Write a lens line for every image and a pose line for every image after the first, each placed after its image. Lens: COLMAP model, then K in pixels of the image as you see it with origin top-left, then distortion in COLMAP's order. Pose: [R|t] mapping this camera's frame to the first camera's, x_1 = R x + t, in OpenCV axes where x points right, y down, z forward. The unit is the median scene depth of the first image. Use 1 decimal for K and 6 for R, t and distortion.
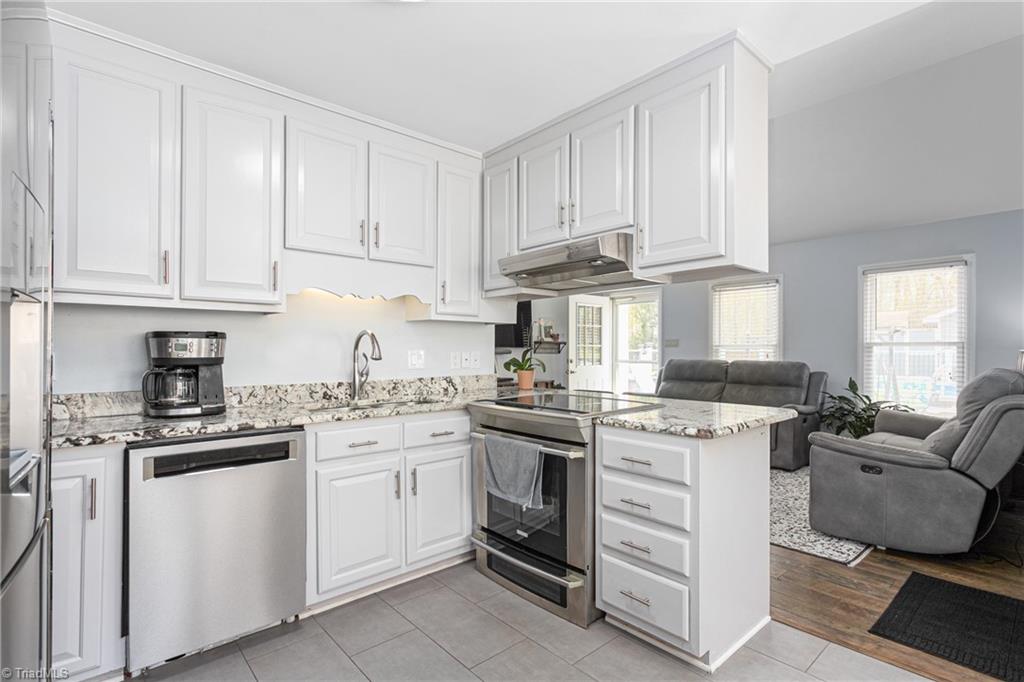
lens RADIAL K [[496.8, 0, 515.4], [0, 496.8, 347.3], [0, 0, 1]] dist [0.001672, -0.000165]
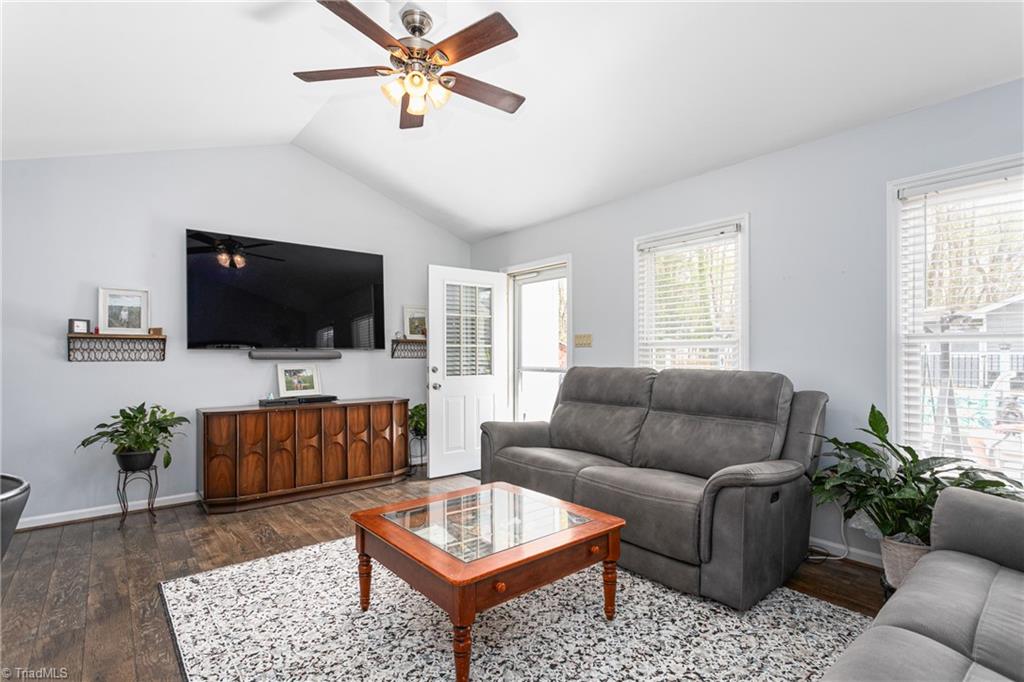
lens RADIAL K [[496.8, 0, 515.5], [0, 496.8, 350.4], [0, 0, 1]] dist [0.001672, -0.000165]
pose [[0.999283, -0.005040, -0.037537, 0.566916], [0.004974, 0.999986, -0.001837, 0.010582], [0.037545, 0.001649, 0.999294, 0.826180]]
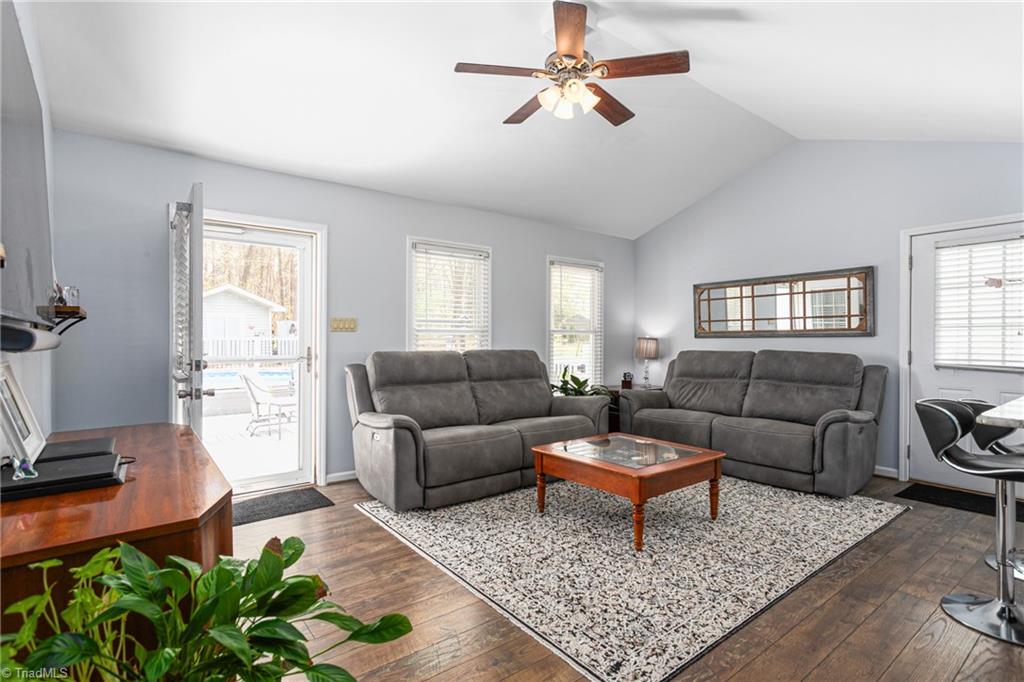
lens RADIAL K [[496.8, 0, 507.9], [0, 496.8, 339.6], [0, 0, 1]] dist [0.001672, -0.000165]
pose [[0.073151, -0.000630, 0.997321, -0.577705], [-0.003958, 0.999992, 0.000922, 0.017829], [-0.997313, -0.004015, 0.073148, 1.721433]]
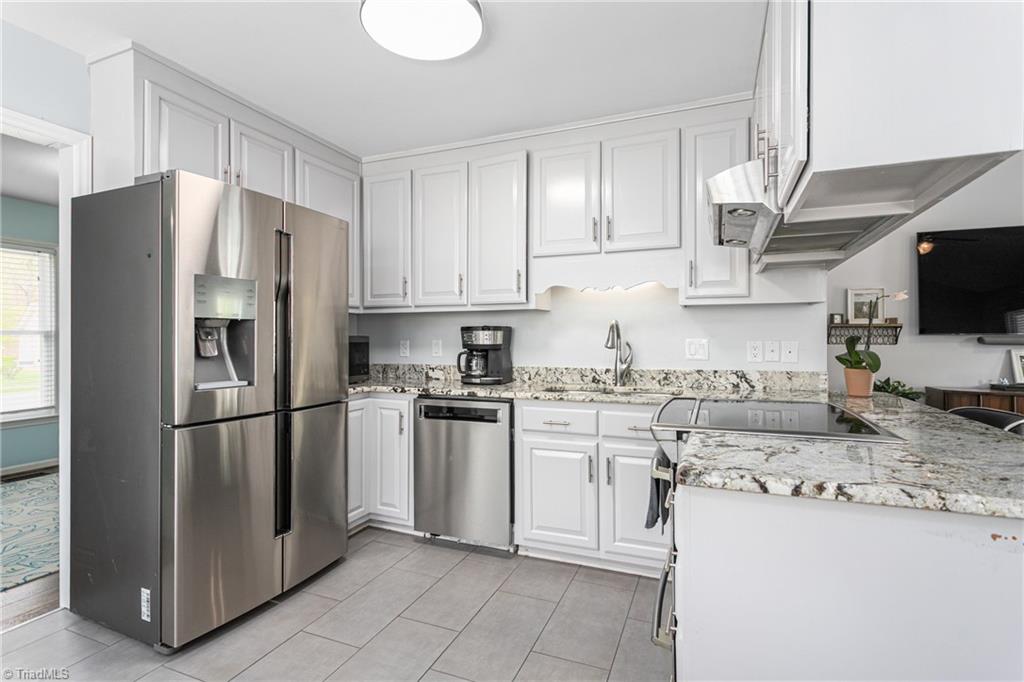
lens RADIAL K [[496.8, 0, 518.0], [0, 496.8, 336.8], [0, 0, 1]] dist [0.001672, -0.000165]
pose [[0.431952, -0.004915, -0.901883, 0.500970], [0.006444, 0.999976, -0.002363, 0.001998], [0.901874, -0.004791, 0.431973, 0.329887]]
